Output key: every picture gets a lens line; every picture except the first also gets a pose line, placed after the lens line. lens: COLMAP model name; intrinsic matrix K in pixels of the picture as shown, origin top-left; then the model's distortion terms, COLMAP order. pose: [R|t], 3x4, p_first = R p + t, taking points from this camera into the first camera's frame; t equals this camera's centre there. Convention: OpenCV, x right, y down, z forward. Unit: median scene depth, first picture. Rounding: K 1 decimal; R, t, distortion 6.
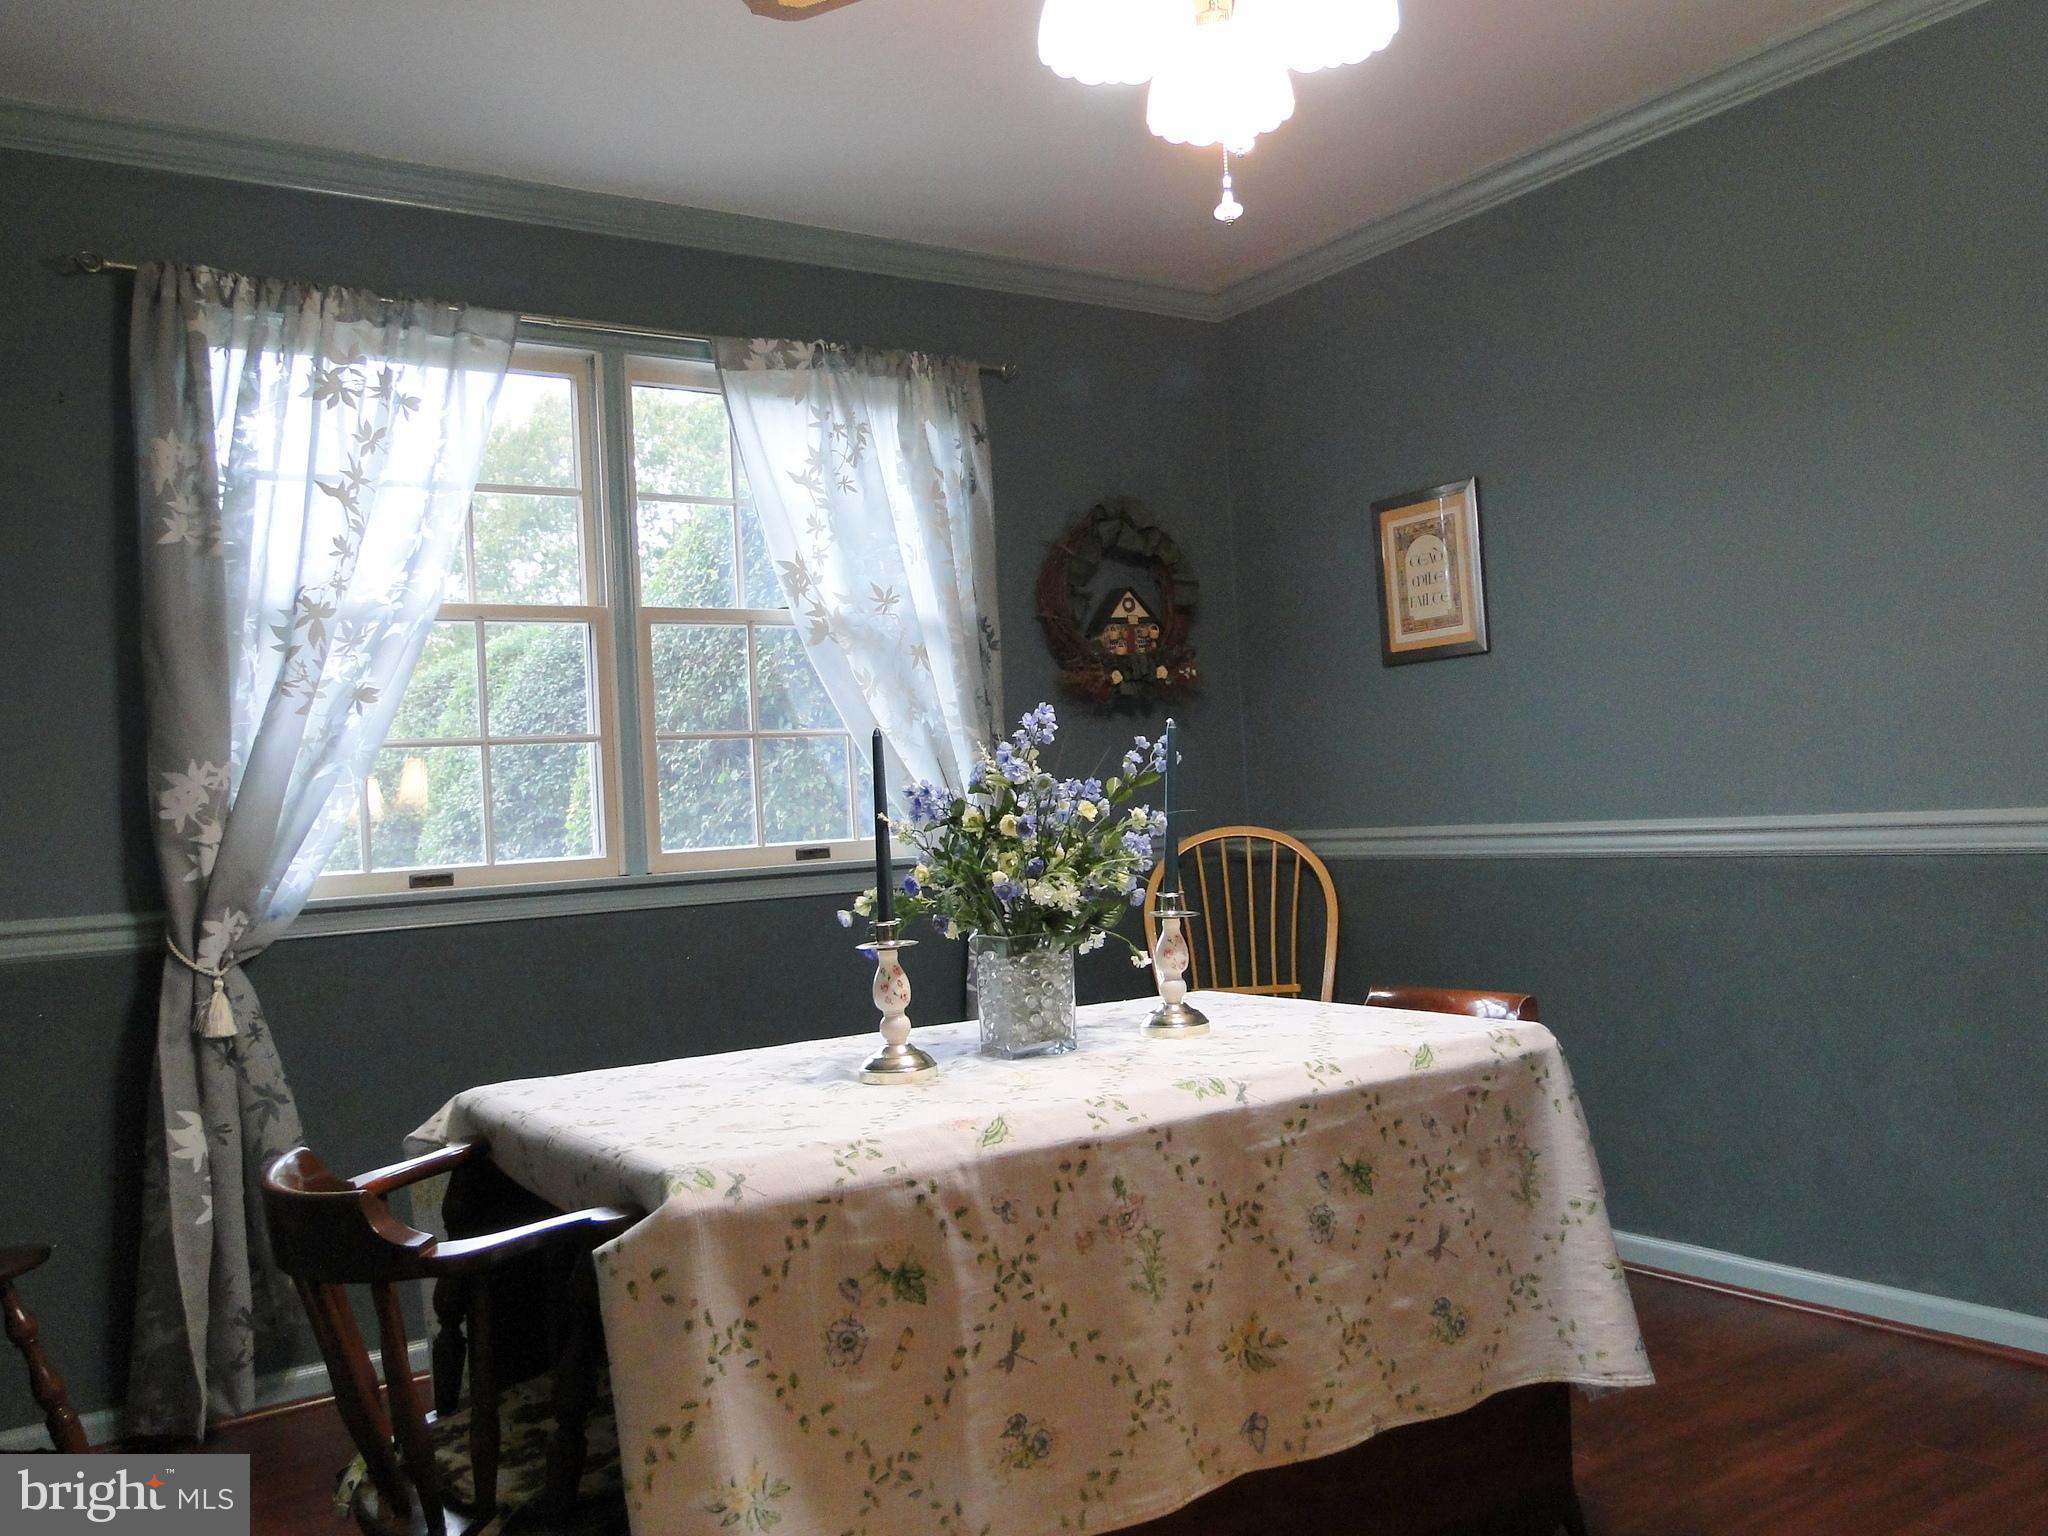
lens RADIAL K [[1689.4, 0, 1024.0], [0, 1689.4, 768.0], [0, 0, 1]] dist [0.007189, -0.012522]
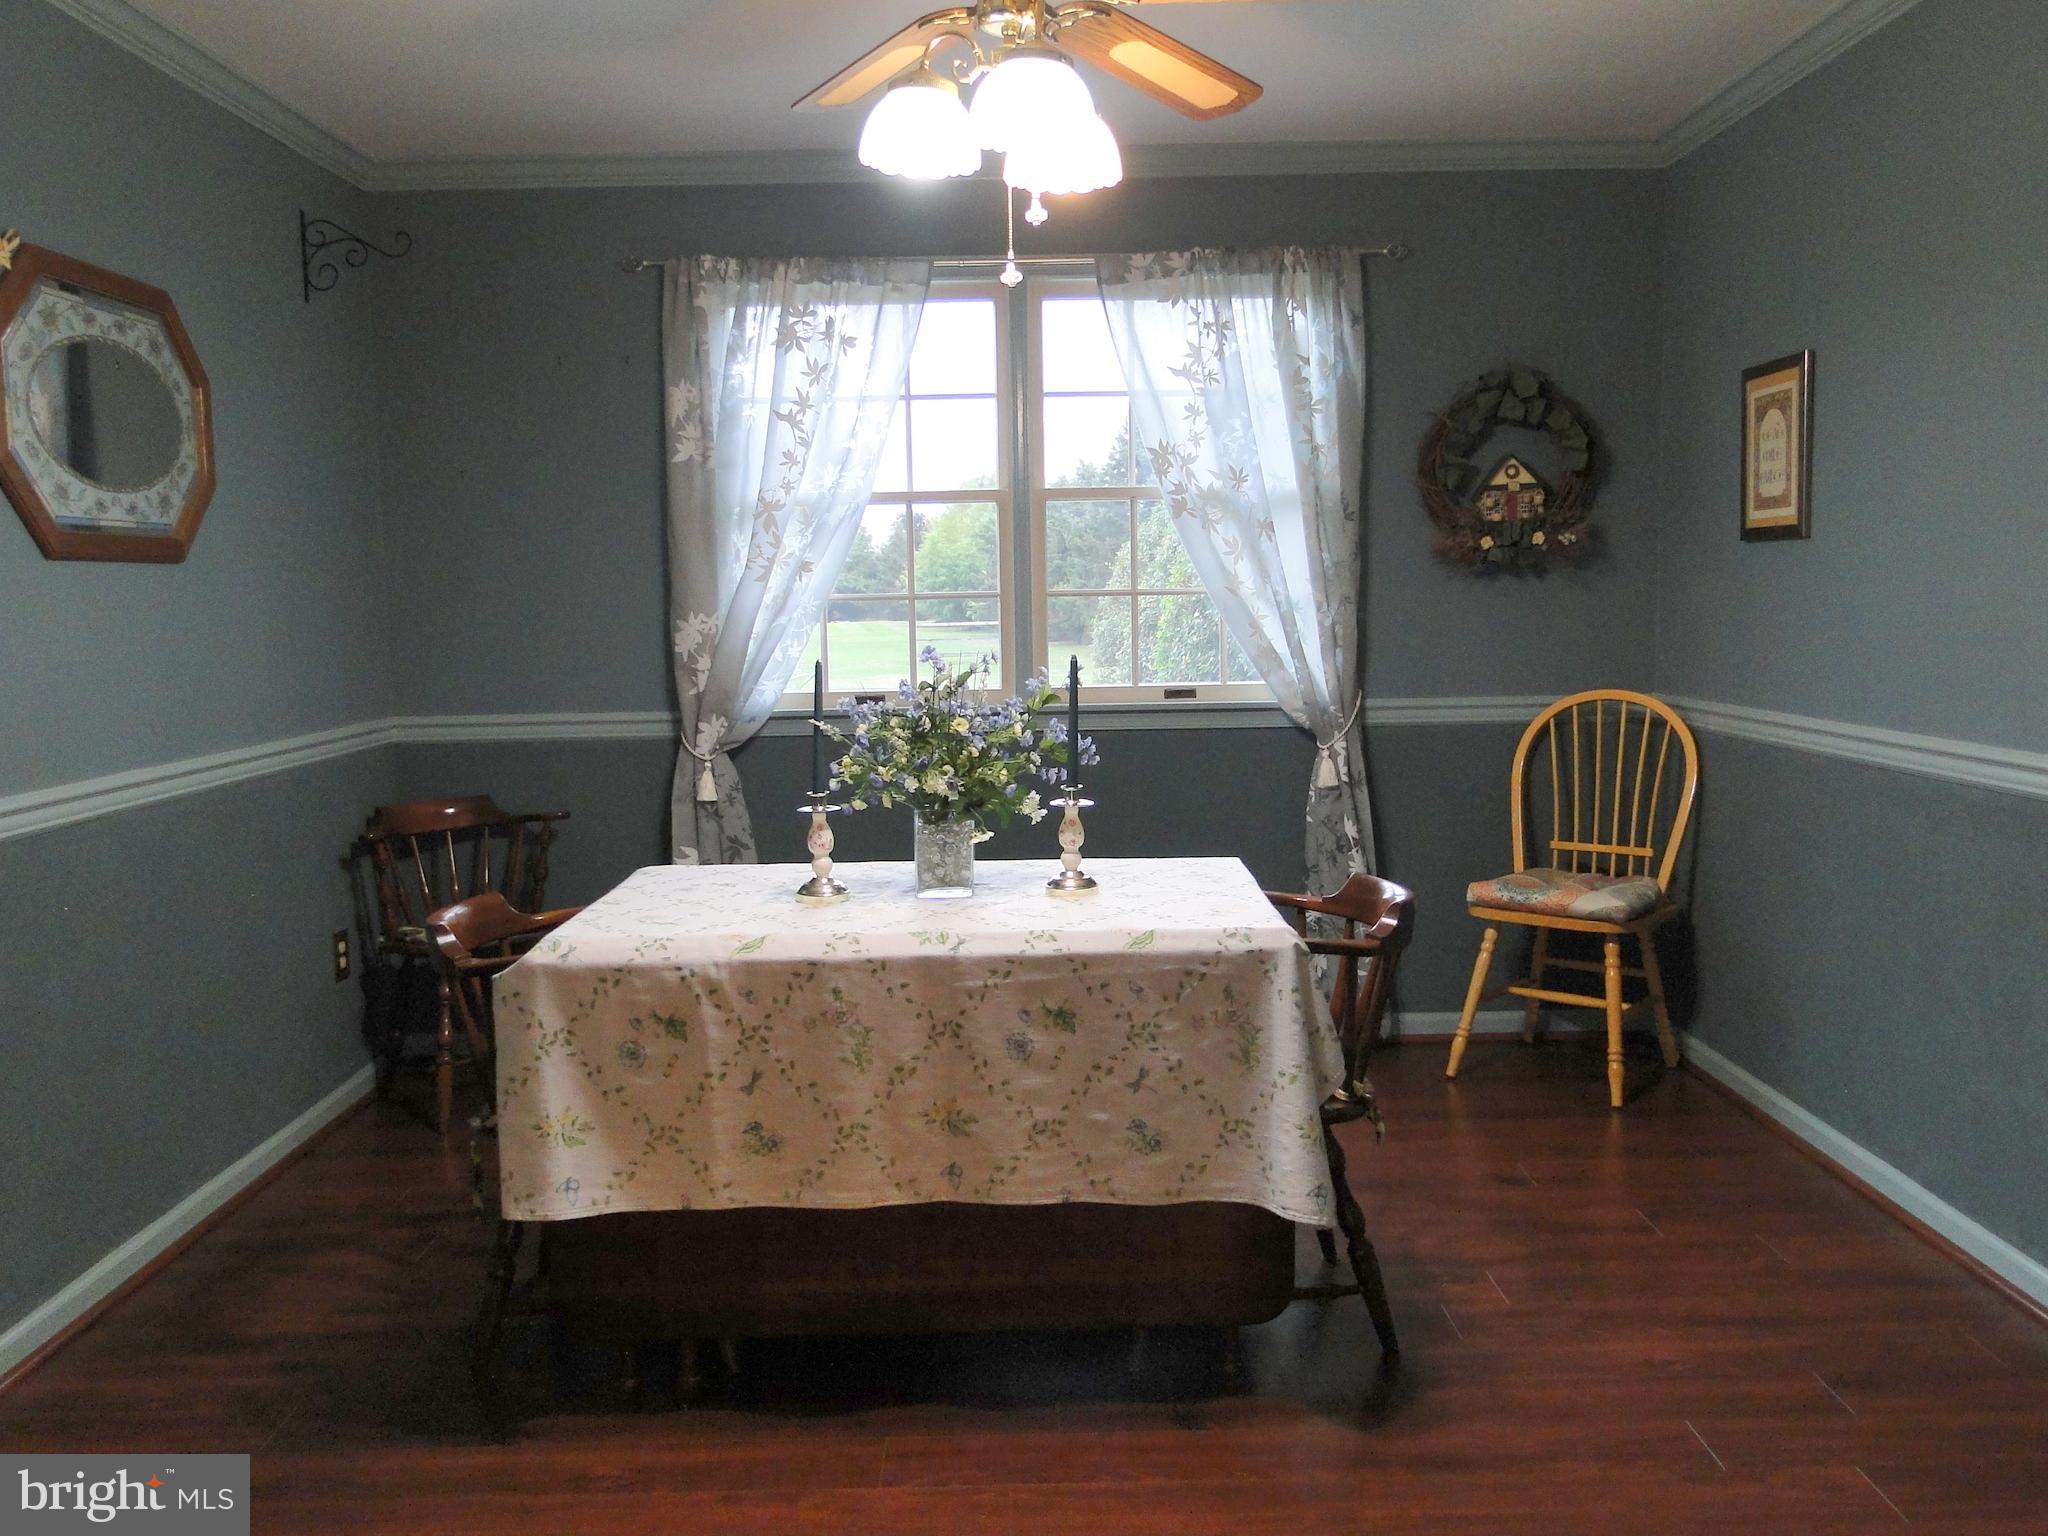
lens RADIAL K [[1689.4, 0, 1024.0], [0, 1689.4, 768.0], [0, 0, 1]] dist [0.007189, -0.012522]
pose [[0.837112, 0.097675, -0.538241, 0.840062], [-0.015570, 0.987786, 0.155038, -0.157578], [0.546810, -0.121403, 0.828408, -0.105343]]
